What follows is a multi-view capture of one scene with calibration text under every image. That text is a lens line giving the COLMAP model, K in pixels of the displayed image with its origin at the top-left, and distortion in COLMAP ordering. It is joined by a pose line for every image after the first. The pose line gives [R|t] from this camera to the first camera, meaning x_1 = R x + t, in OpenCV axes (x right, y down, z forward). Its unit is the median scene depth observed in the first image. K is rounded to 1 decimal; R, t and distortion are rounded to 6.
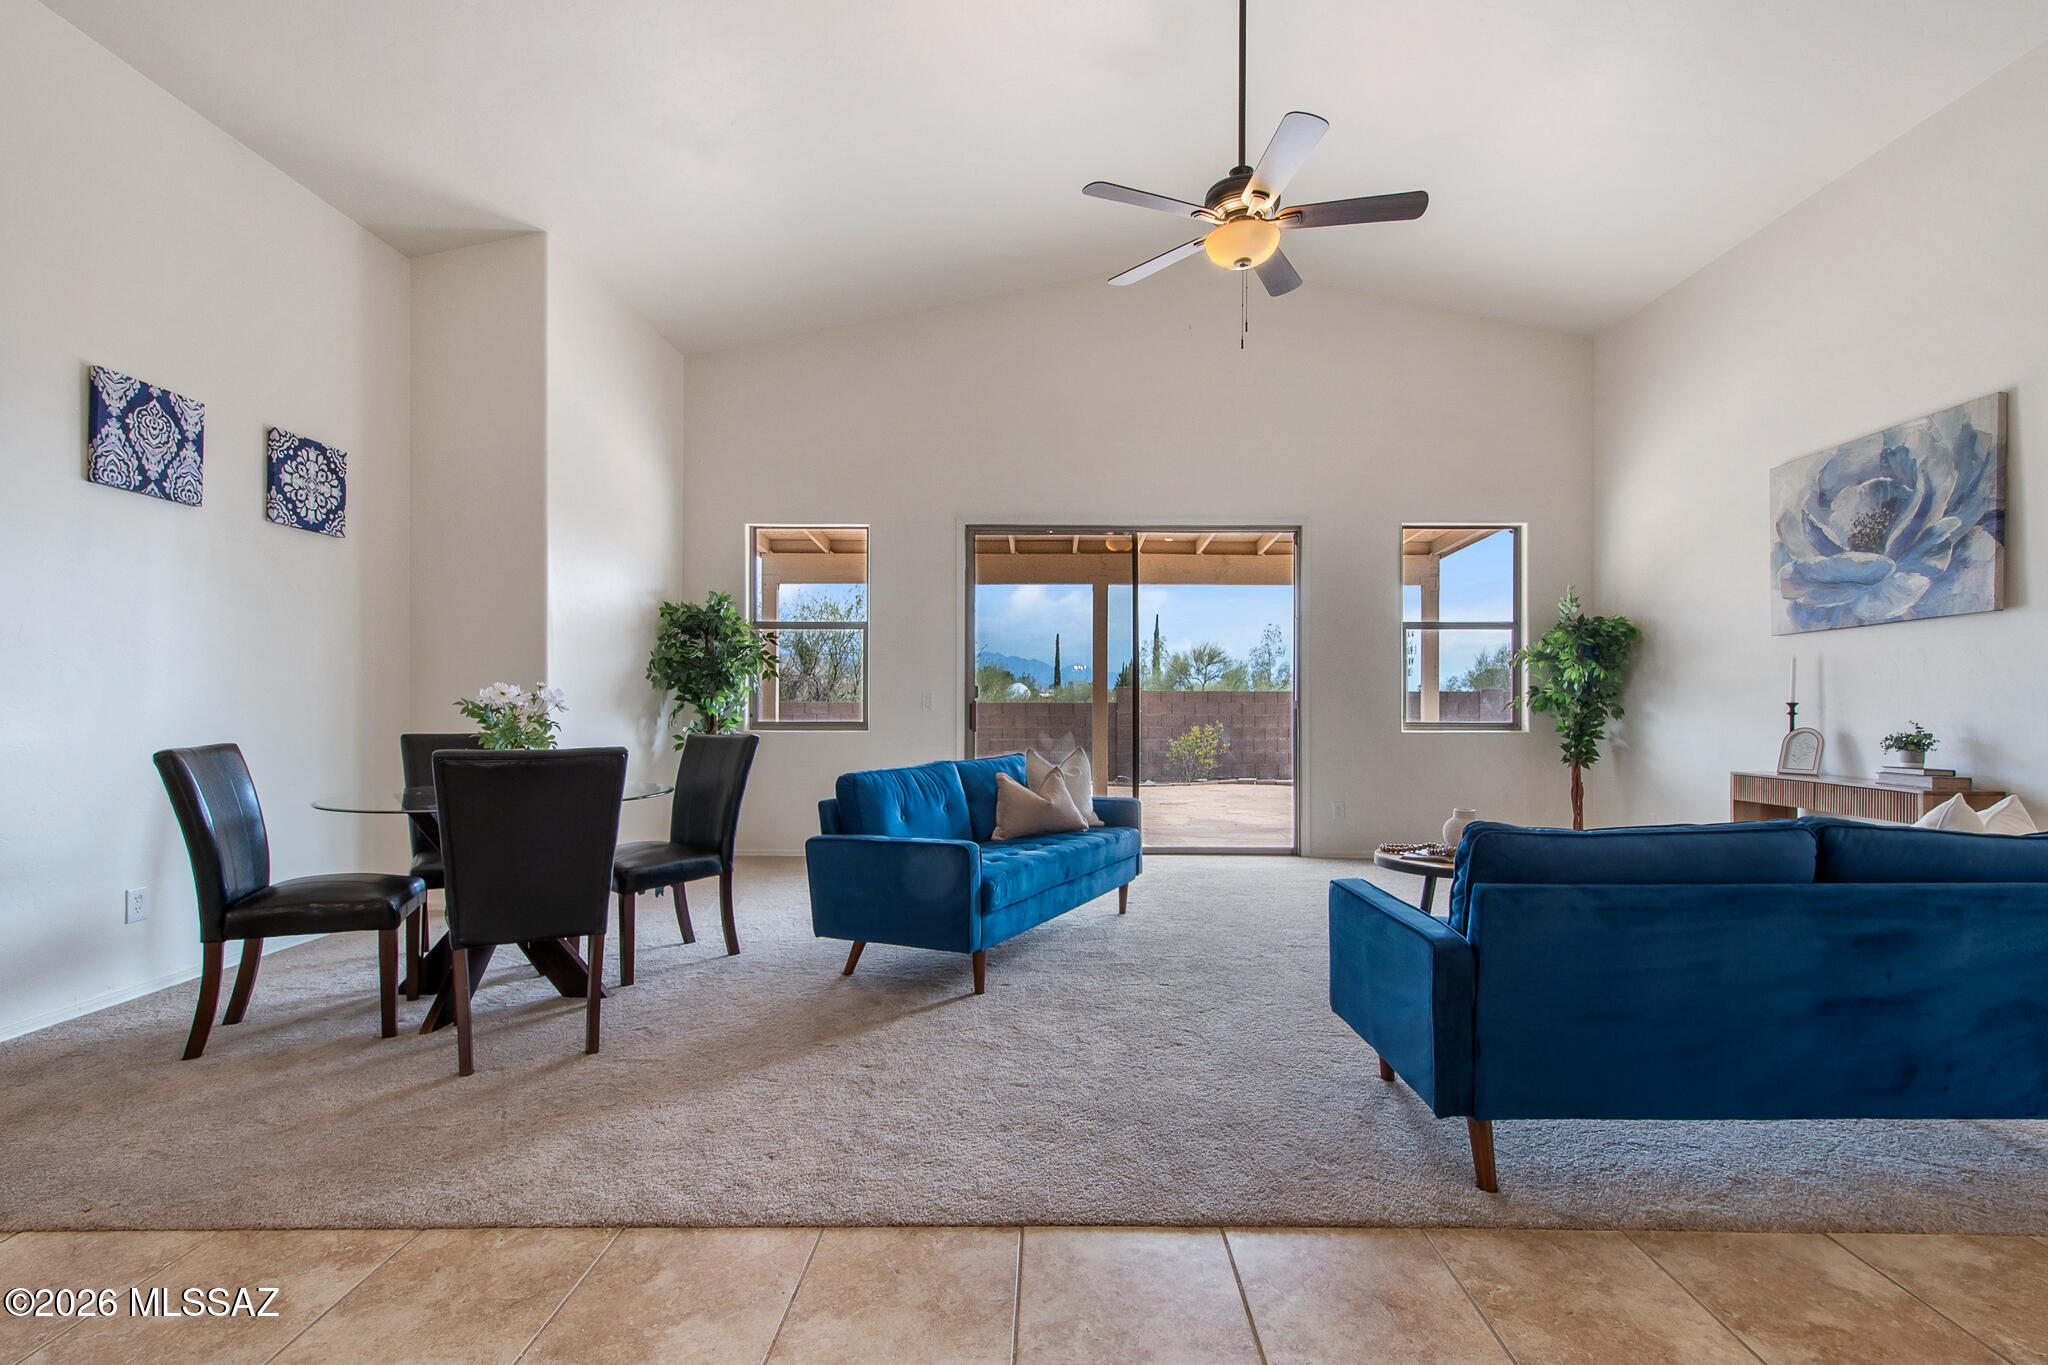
lens RADIAL K [[929.7, 0, 1057.6], [0, 929.7, 699.9], [0, 0, 1]] dist [0.005262, -0.000028]
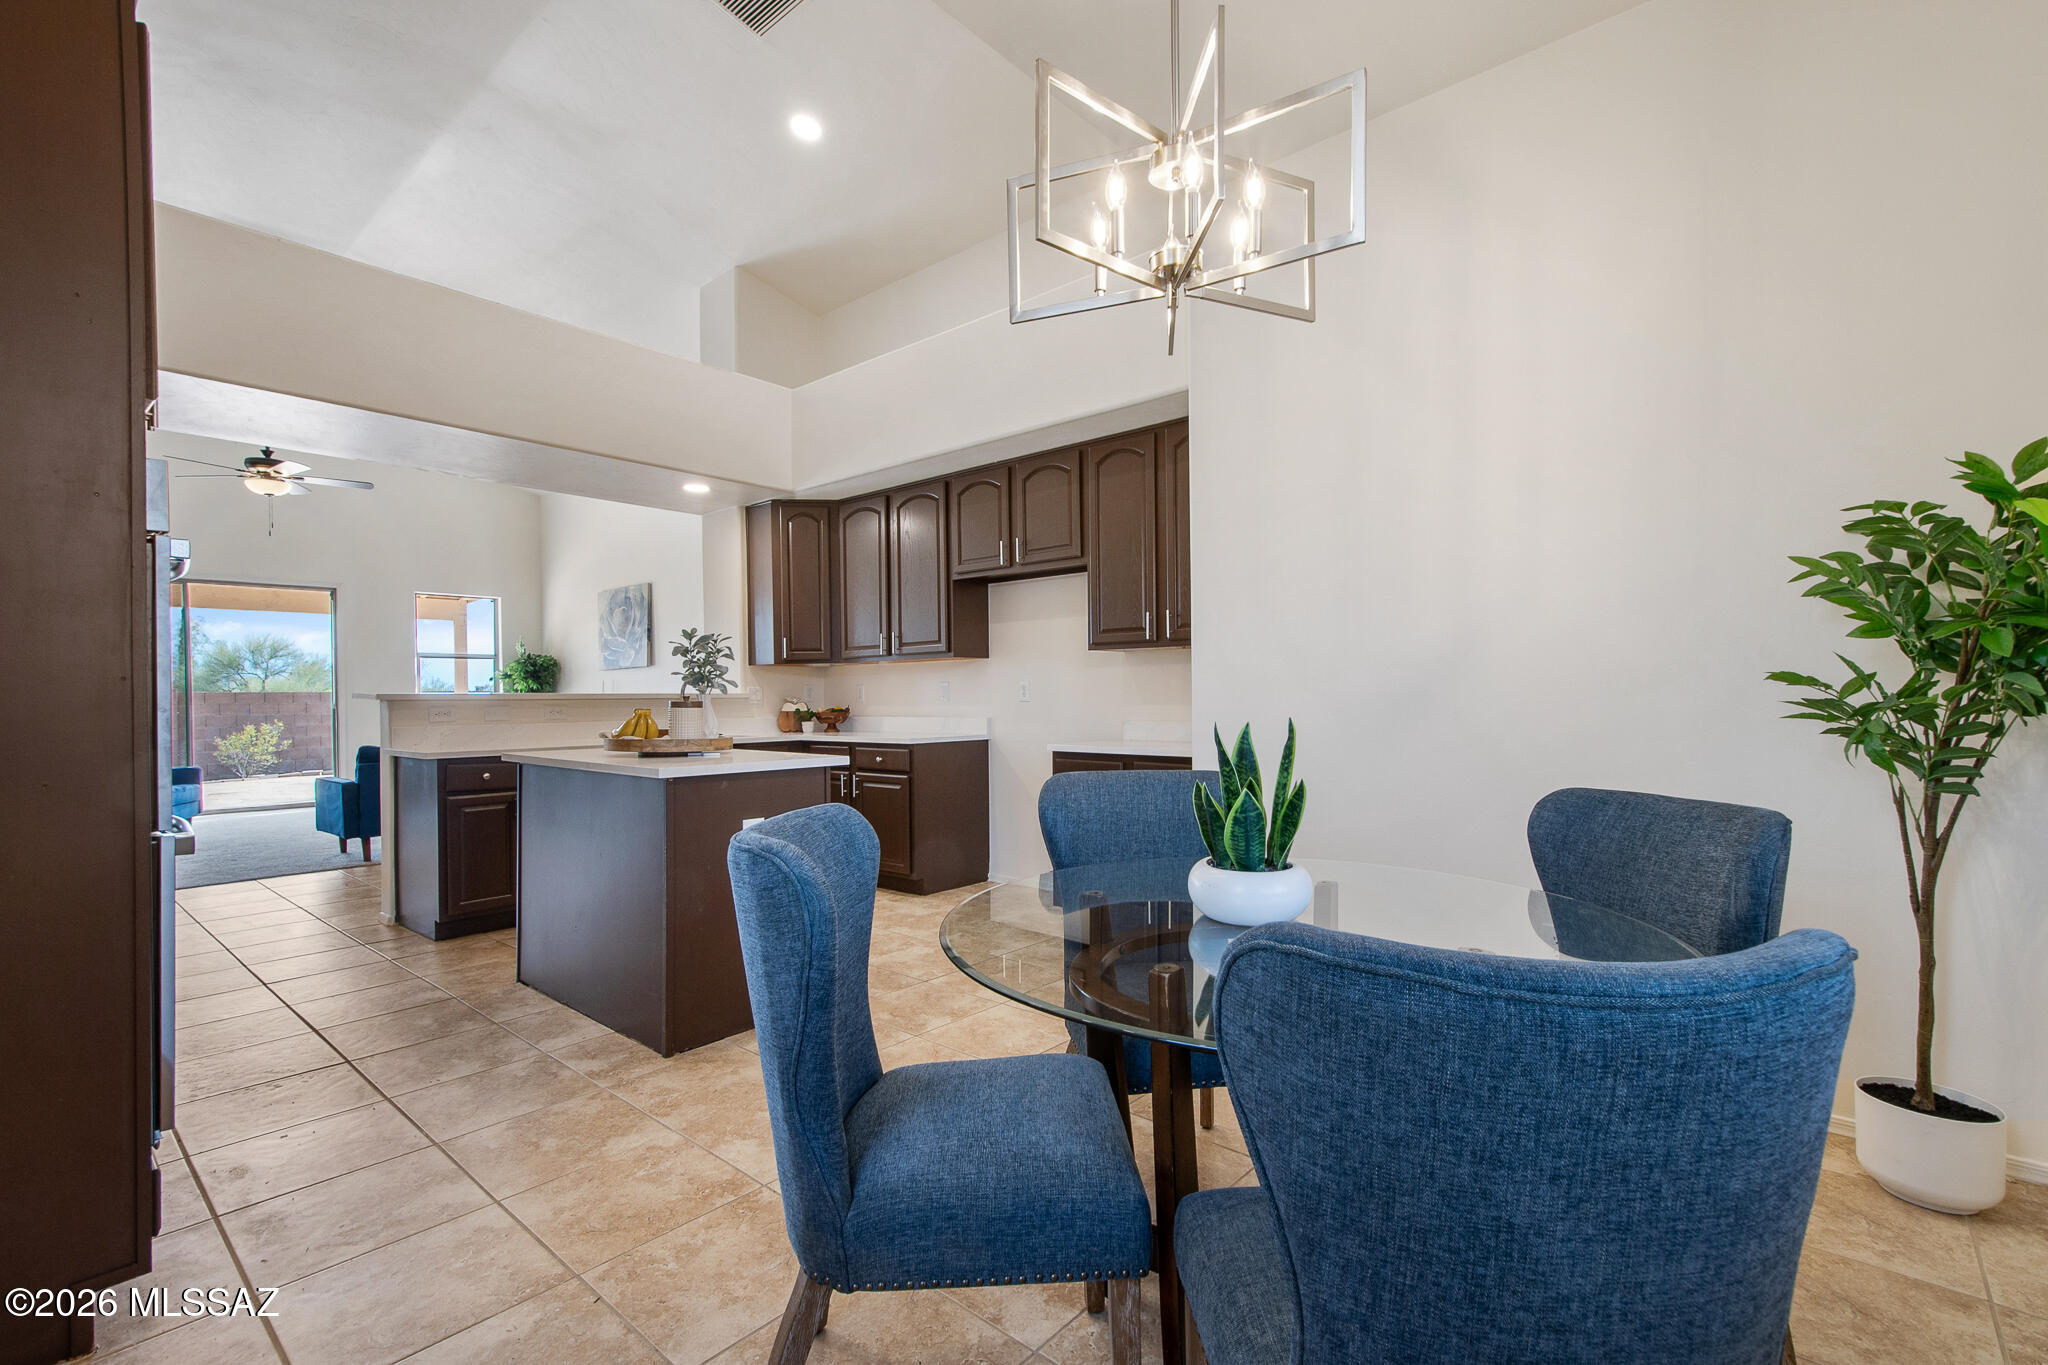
lens RADIAL K [[929.7, 0, 1057.6], [0, 929.7, 699.9], [0, 0, 1]] dist [0.005262, -0.000028]
pose [[0.653865, -0.014866, 0.756465, -0.185551], [0.009545, 0.999889, 0.011399, -0.017976], [-0.756551, -0.000233, 0.653934, -1.344722]]
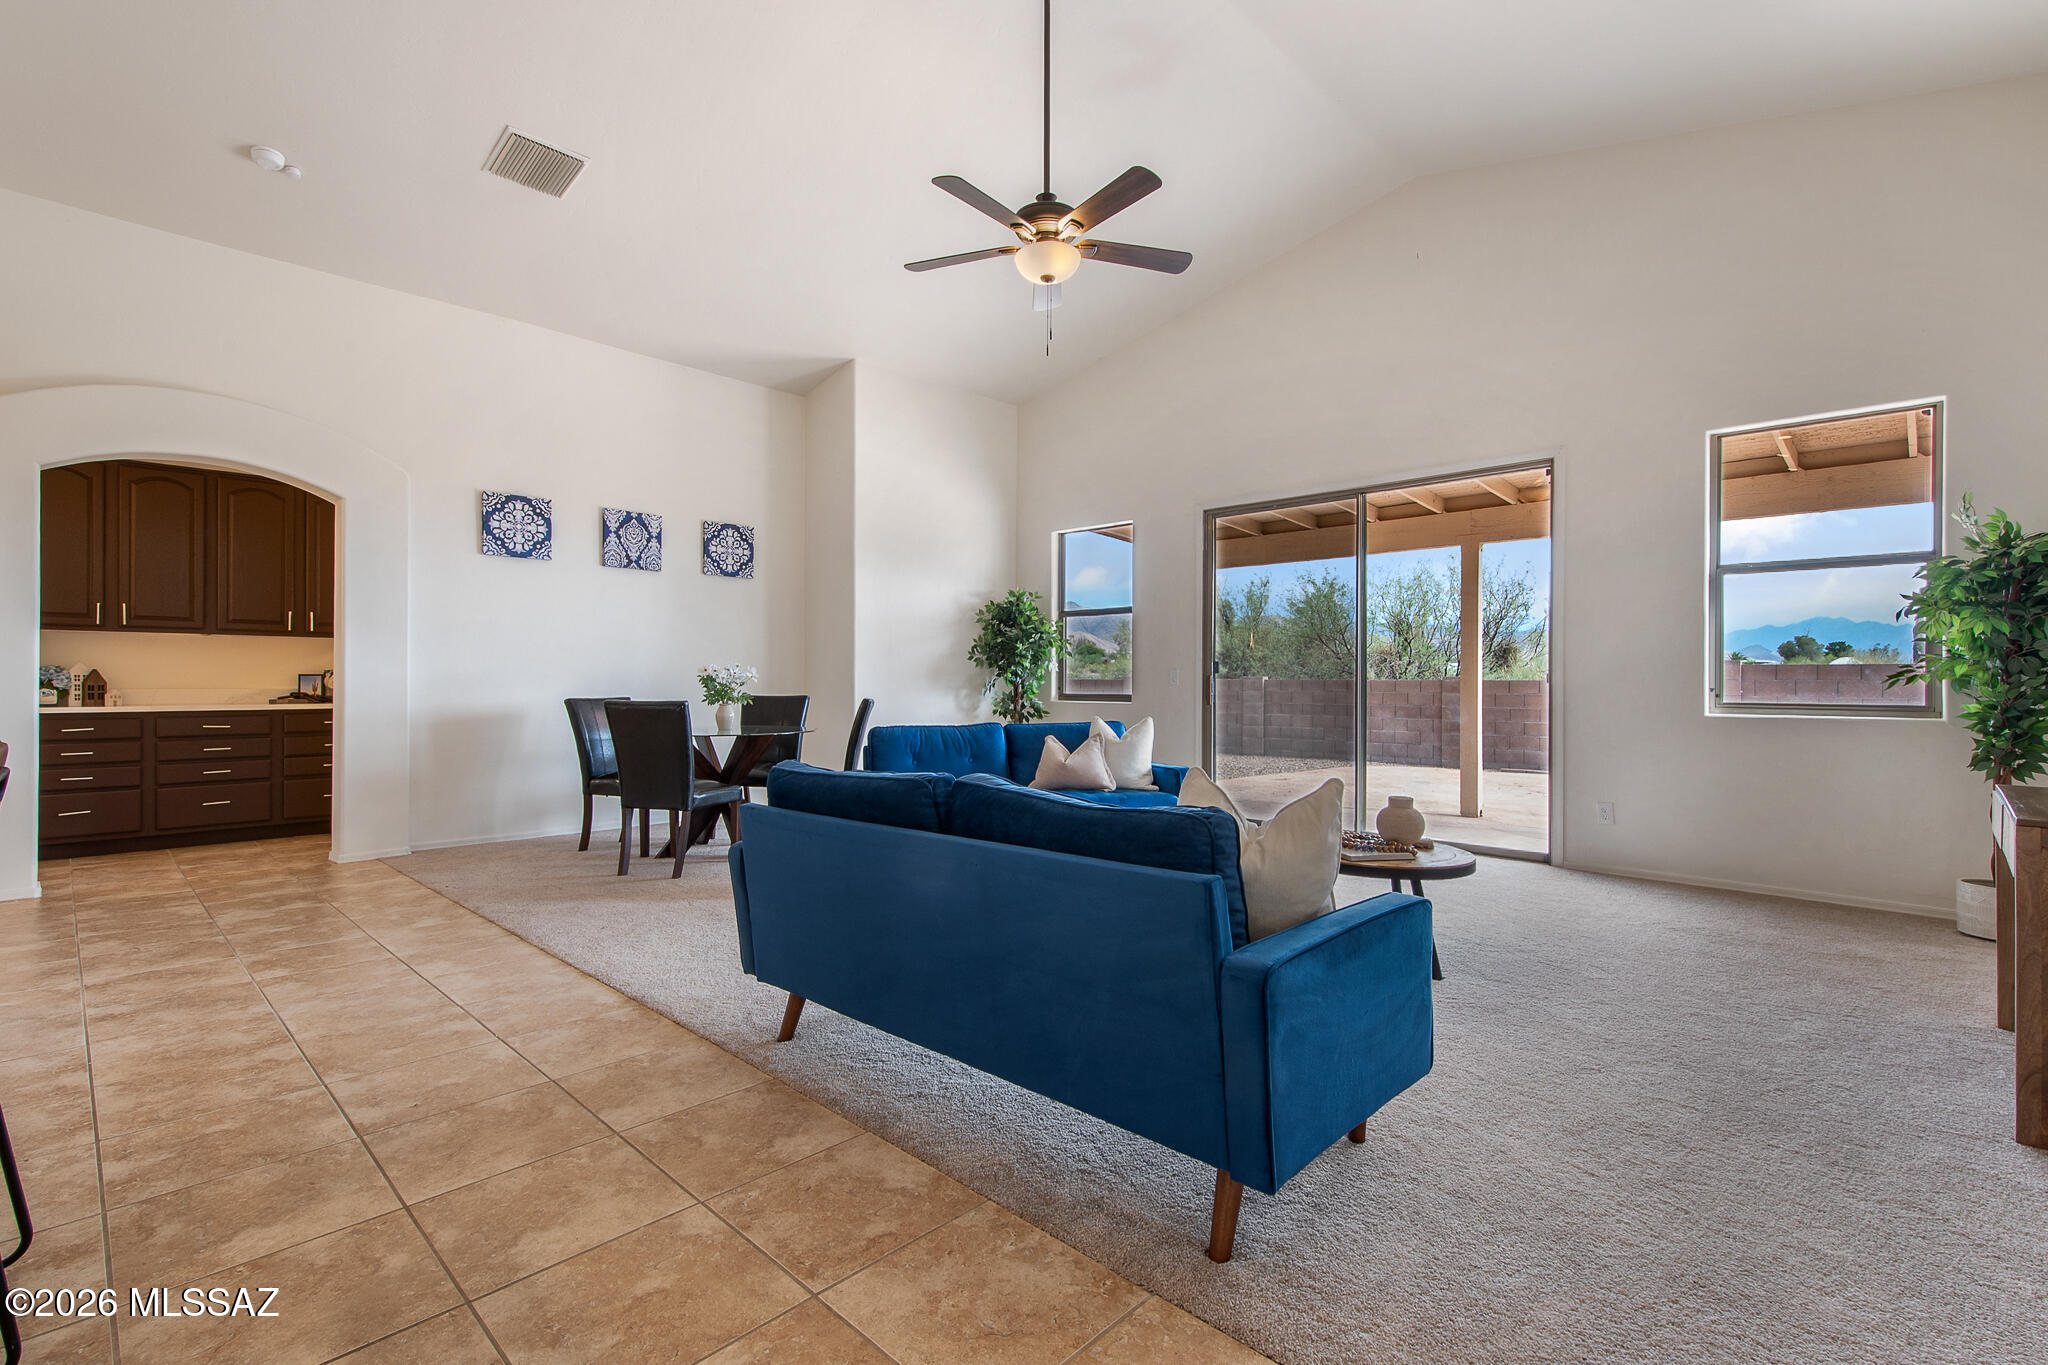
lens RADIAL K [[934.5, 0, 1035.7], [0, 934.5, 680.7], [0, 0, 1]] dist [0.028283, -0.008911]
pose [[0.723369, -0.001398, -0.690461, 0.771973], [0.001958, 0.999998, 0.000028, 0.010096], [0.690459, -0.001372, 0.723370, 0.137832]]
